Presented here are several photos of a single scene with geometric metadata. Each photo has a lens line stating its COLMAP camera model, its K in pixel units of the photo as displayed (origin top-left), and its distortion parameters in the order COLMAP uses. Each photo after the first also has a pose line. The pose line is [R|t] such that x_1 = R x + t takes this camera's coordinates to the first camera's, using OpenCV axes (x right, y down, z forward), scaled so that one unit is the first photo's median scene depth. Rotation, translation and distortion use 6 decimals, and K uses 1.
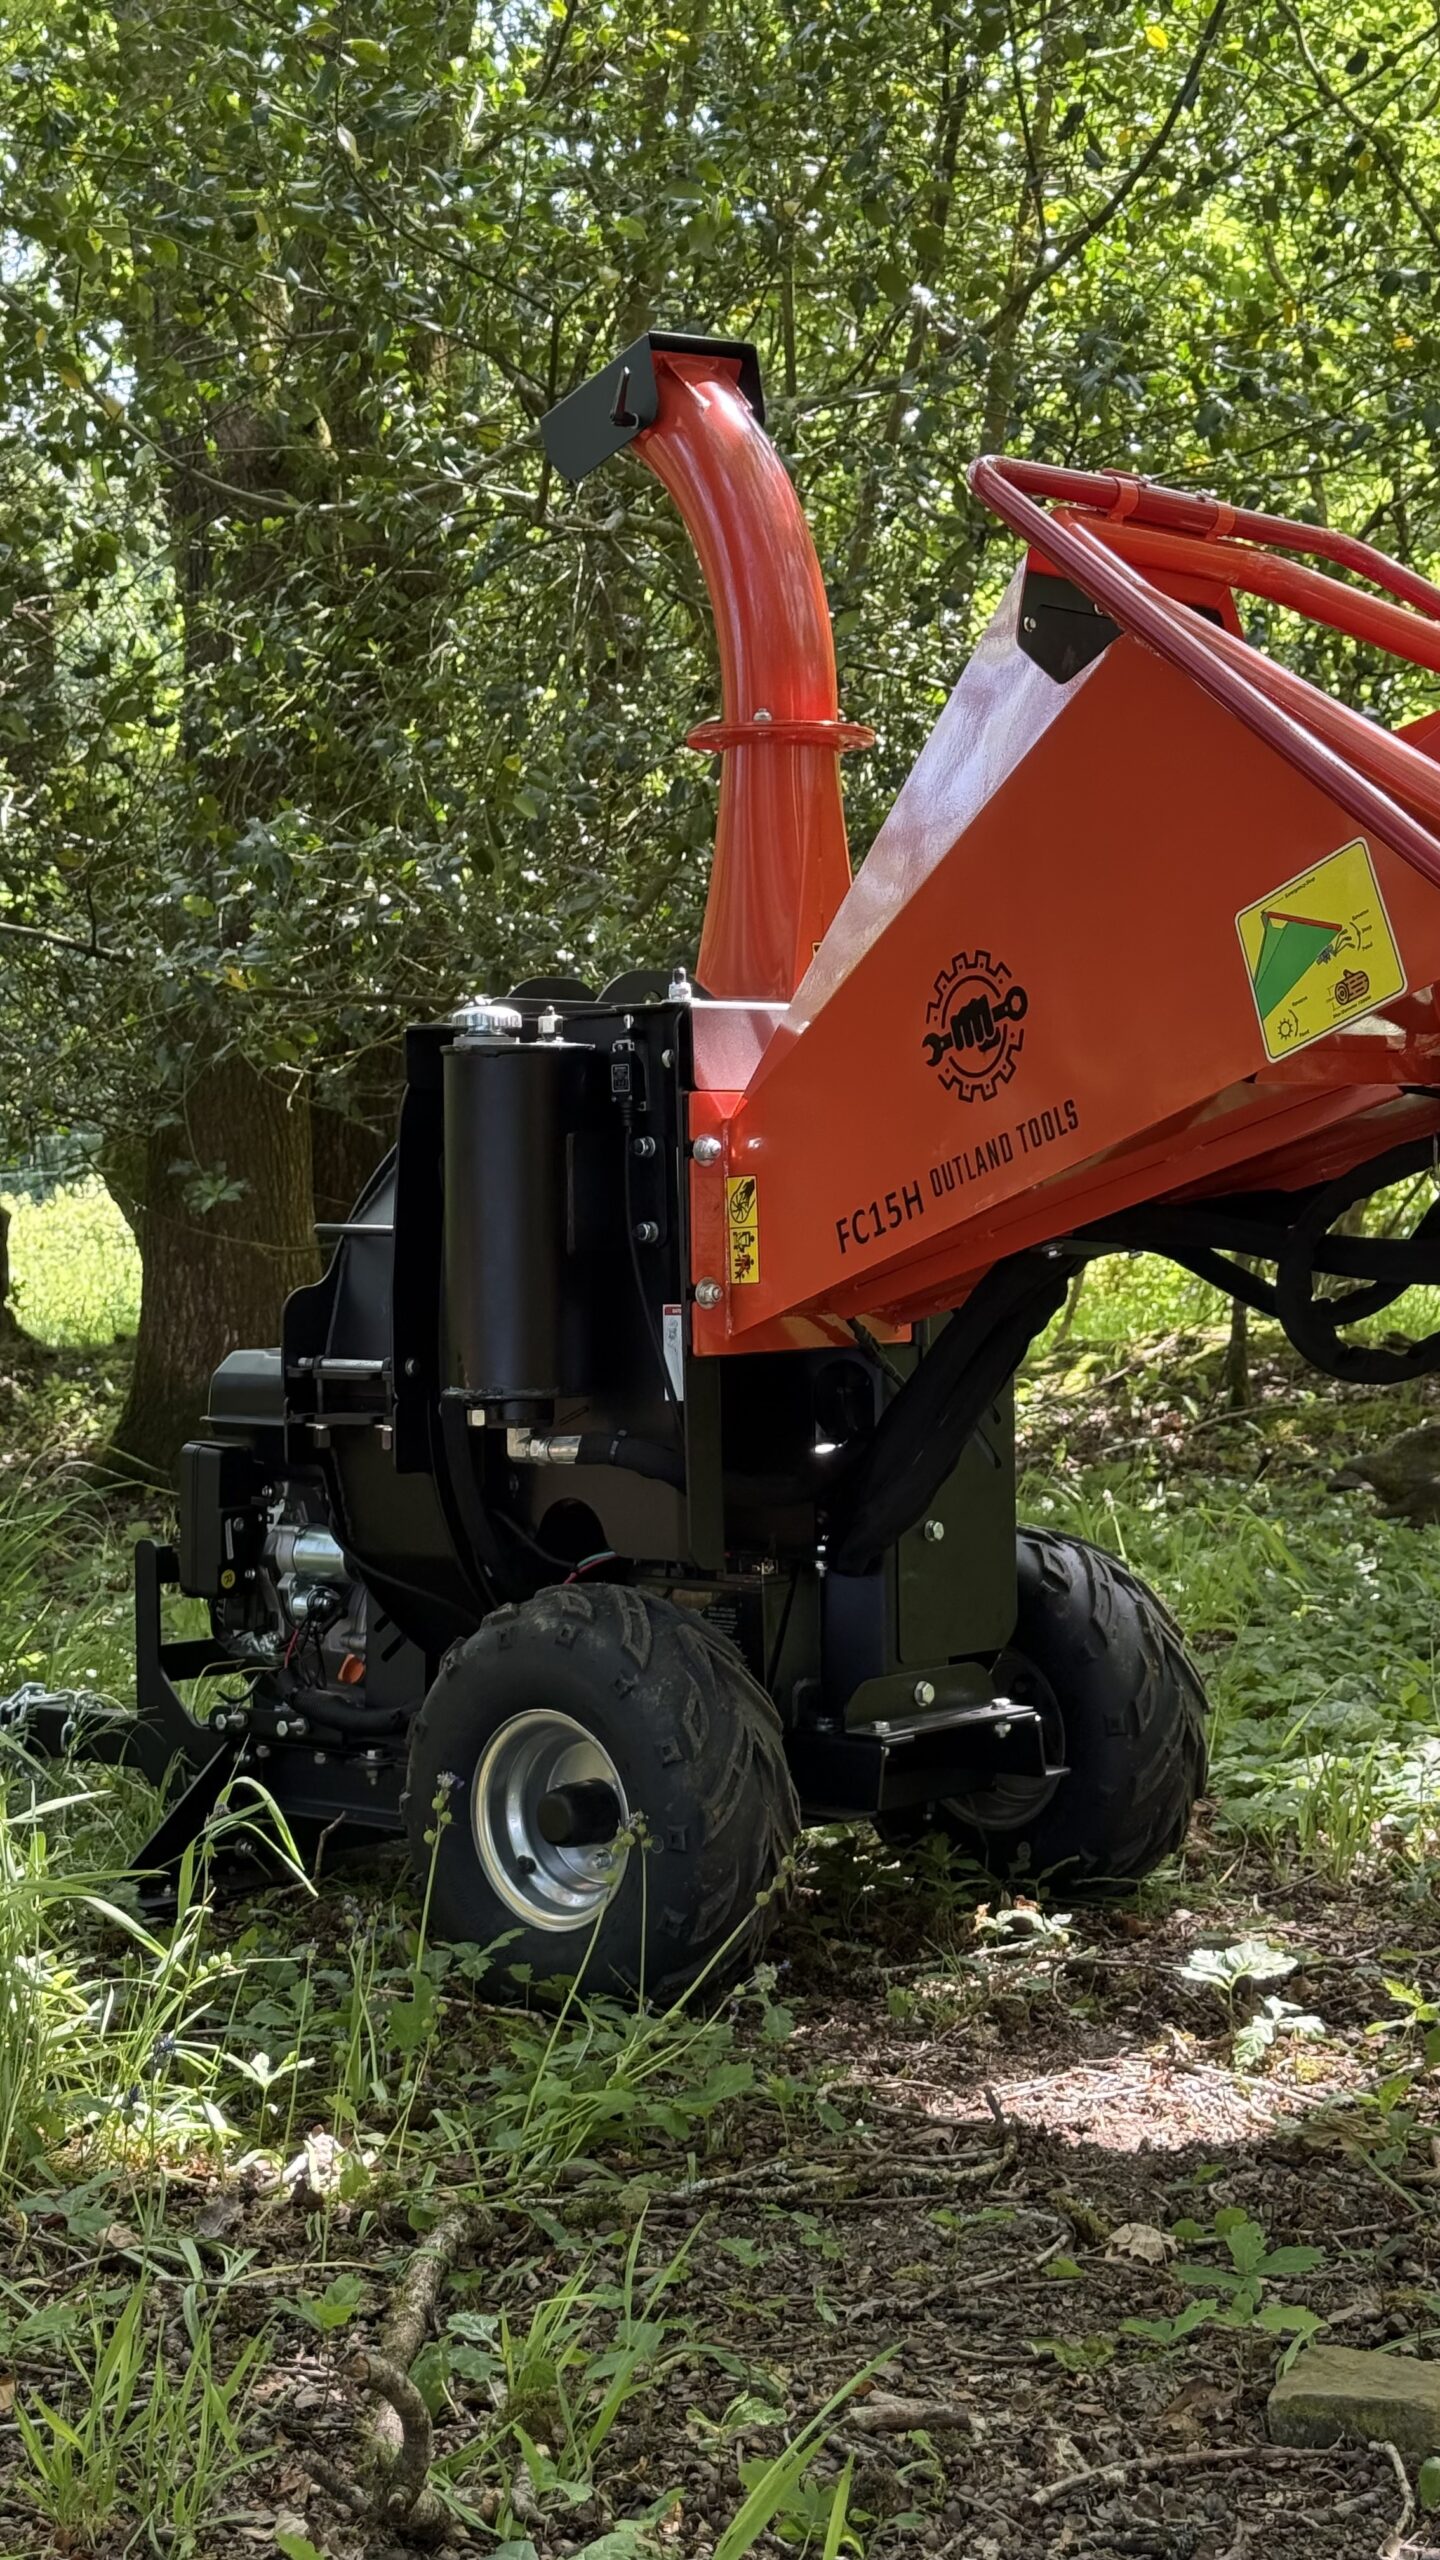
lens RADIAL K [[3553.5, 0, 706.8], [0, 3553.5, 1258.7], [0, 0, 1]] dist [0.085986, 0.000000]
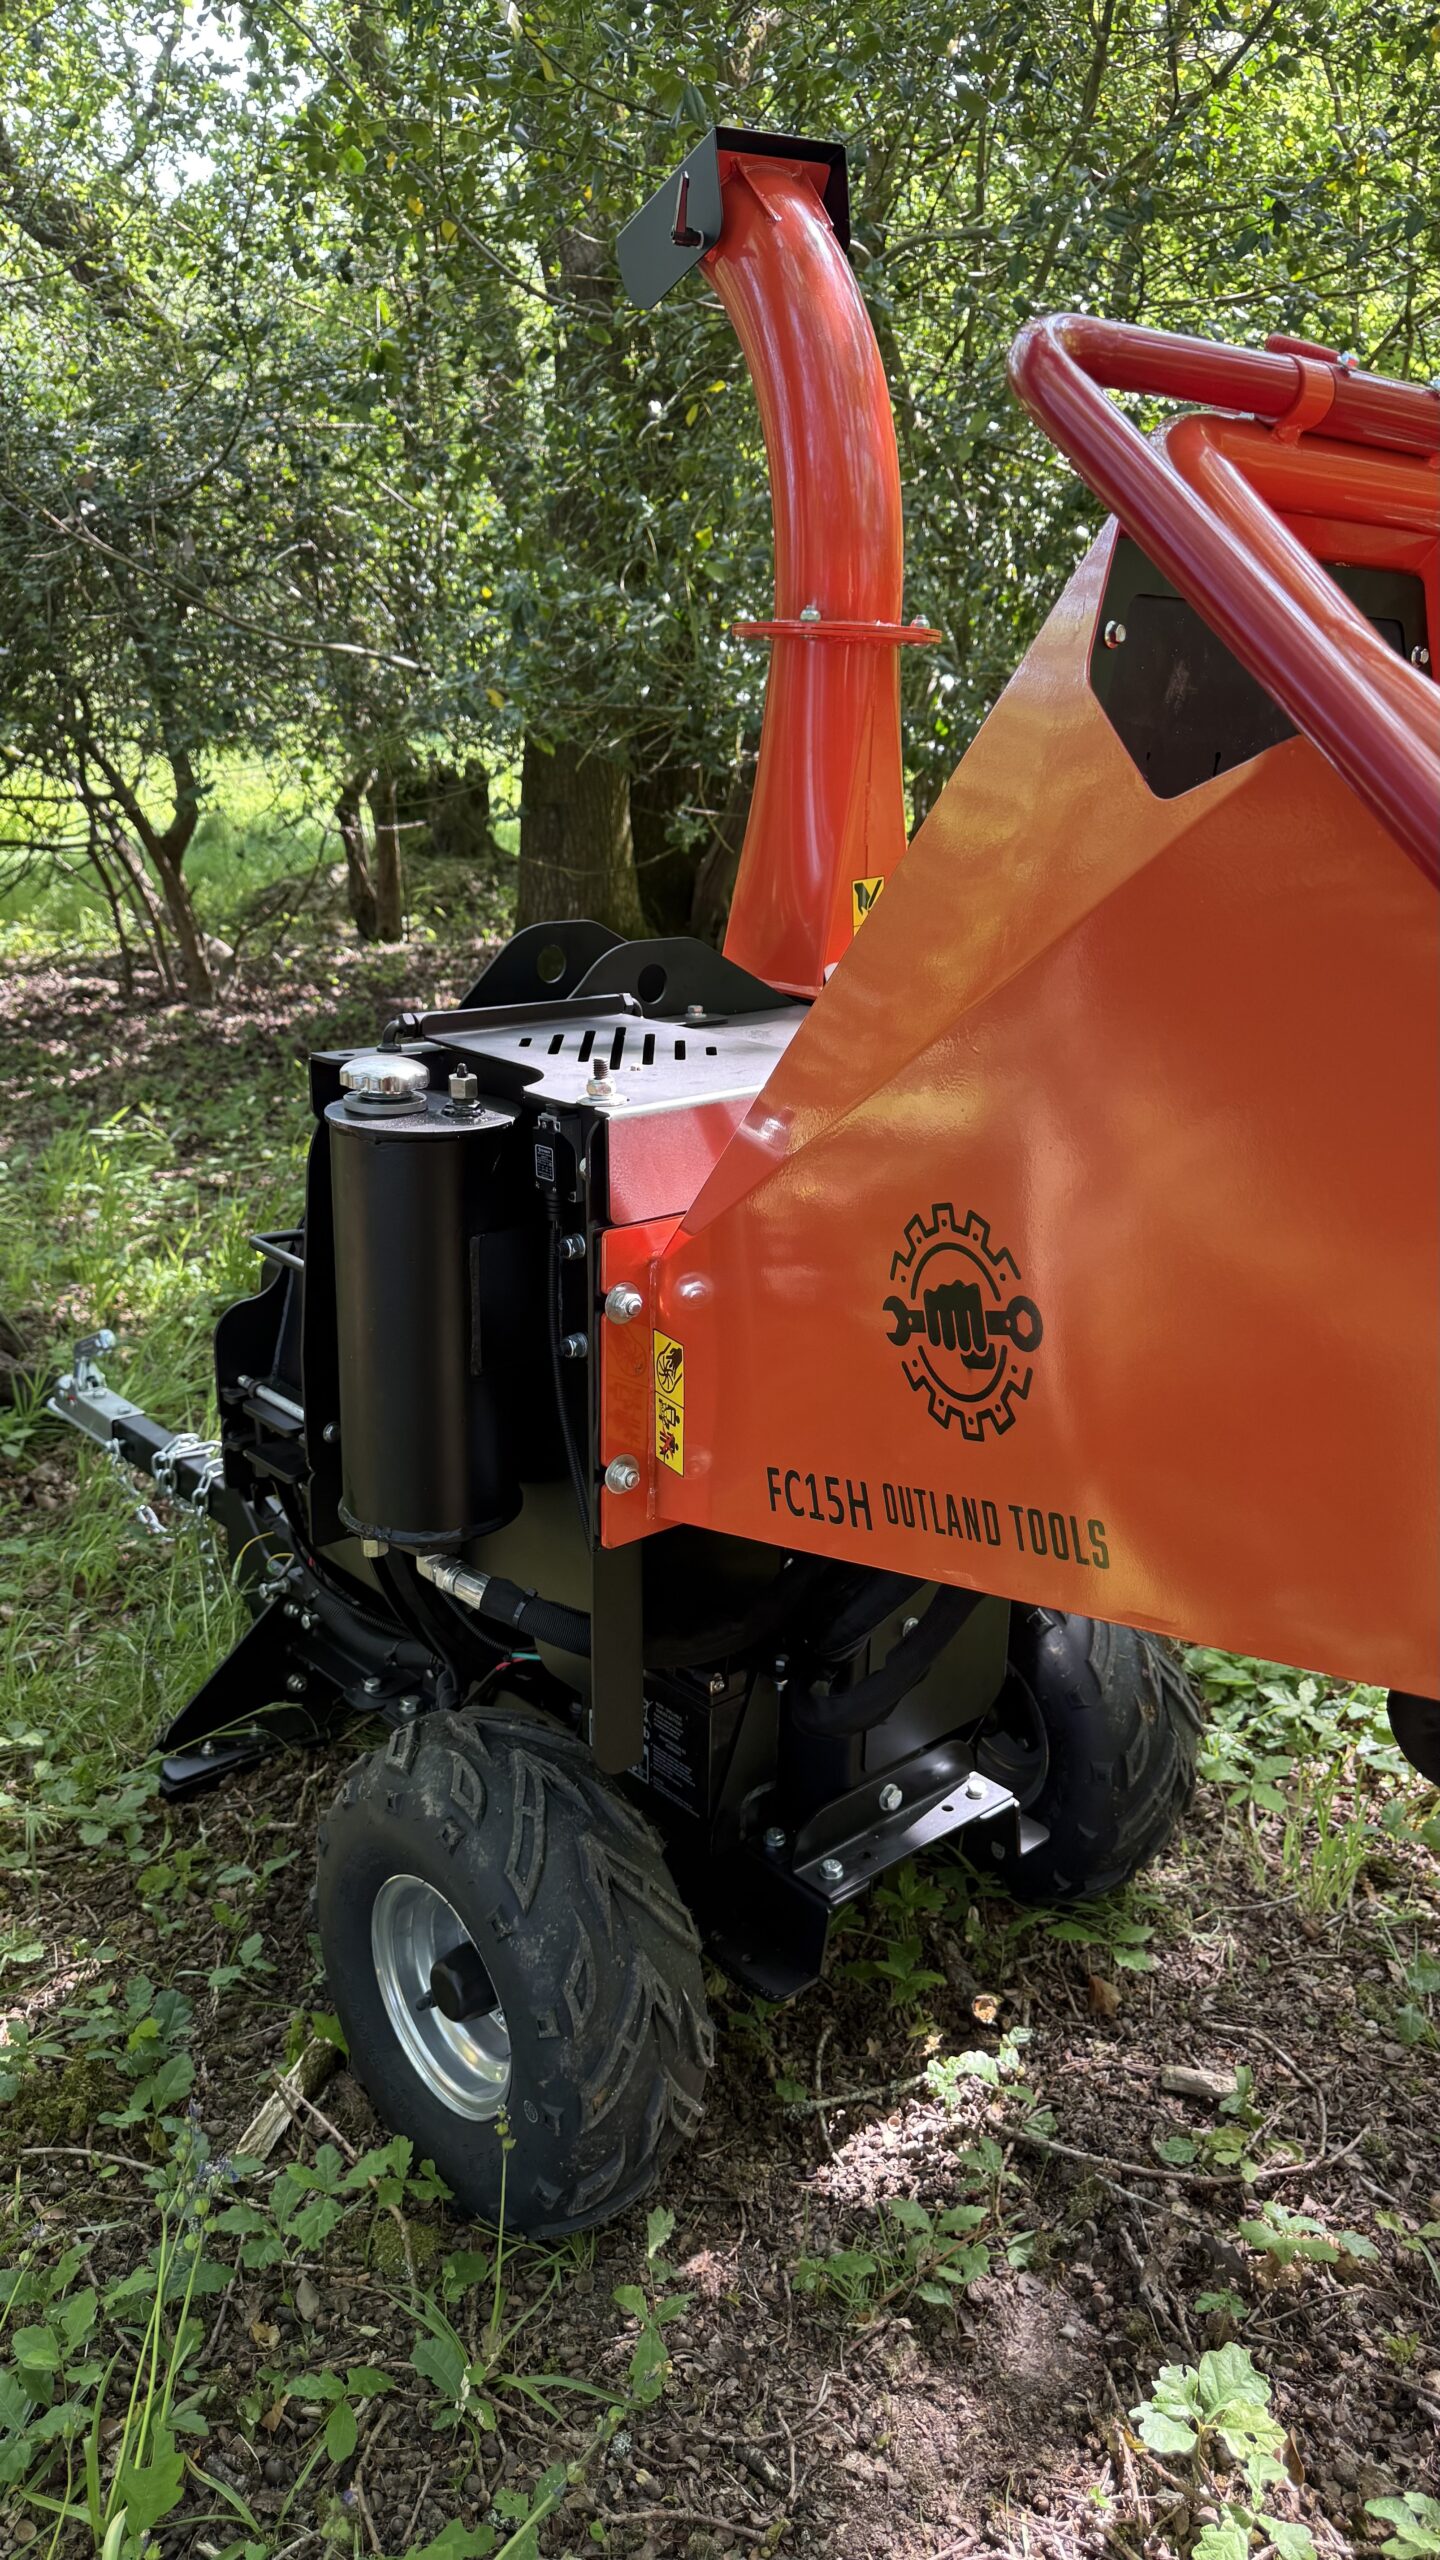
lens RADIAL K [[1798.2, 0, 714.8], [0, 1798.2, 1279.5], [0, 0, 1]] dist [0.058451, -0.075826]
pose [[0.992521, 0.068169, -0.101269, 0.059989], [-0.036727, 0.957873, 0.284835, -0.150910], [0.116420, -0.278986, 0.953212, 0.647643]]
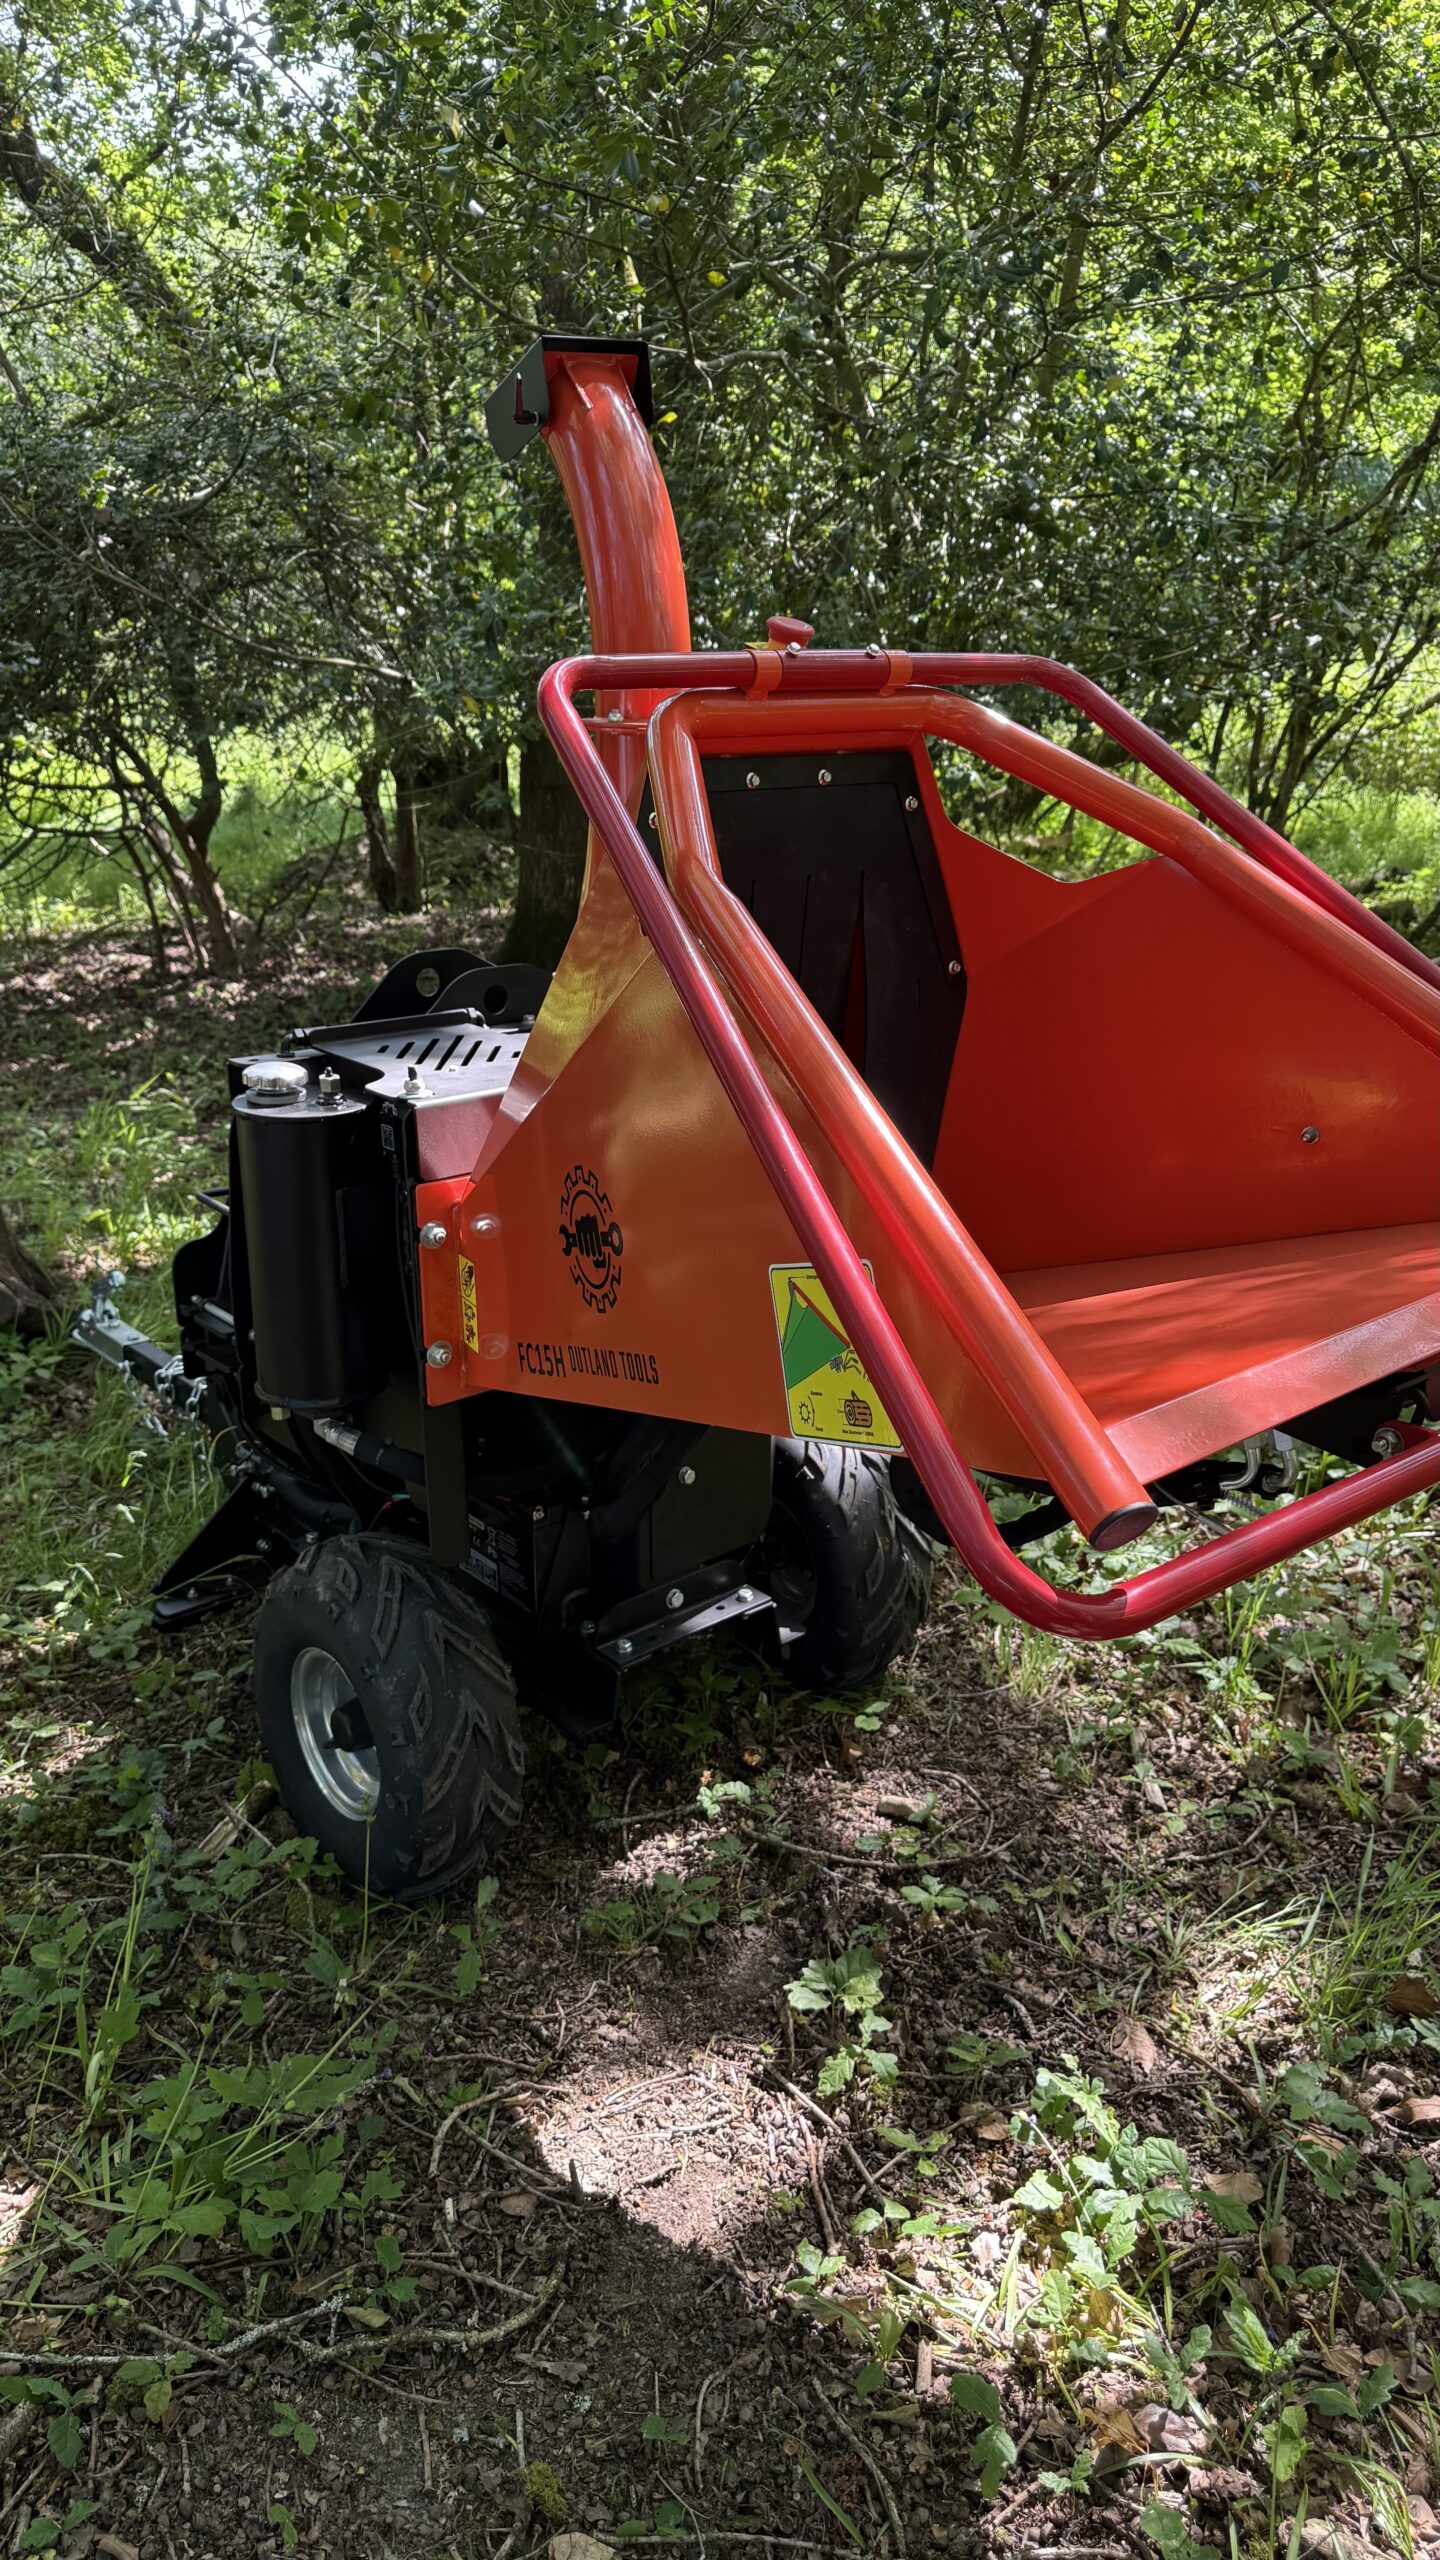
lens RADIAL K [[1798.2, 0, 726.4], [0, 1798.2, 1259.2], [0, 0, 1]] dist [0.058451, -0.075826]
pose [[0.990750, 0.058406, -0.122485, 0.164692], [-0.019101, 0.953670, 0.300247, -0.199653], [0.134347, -0.295130, 0.945965, 0.486275]]
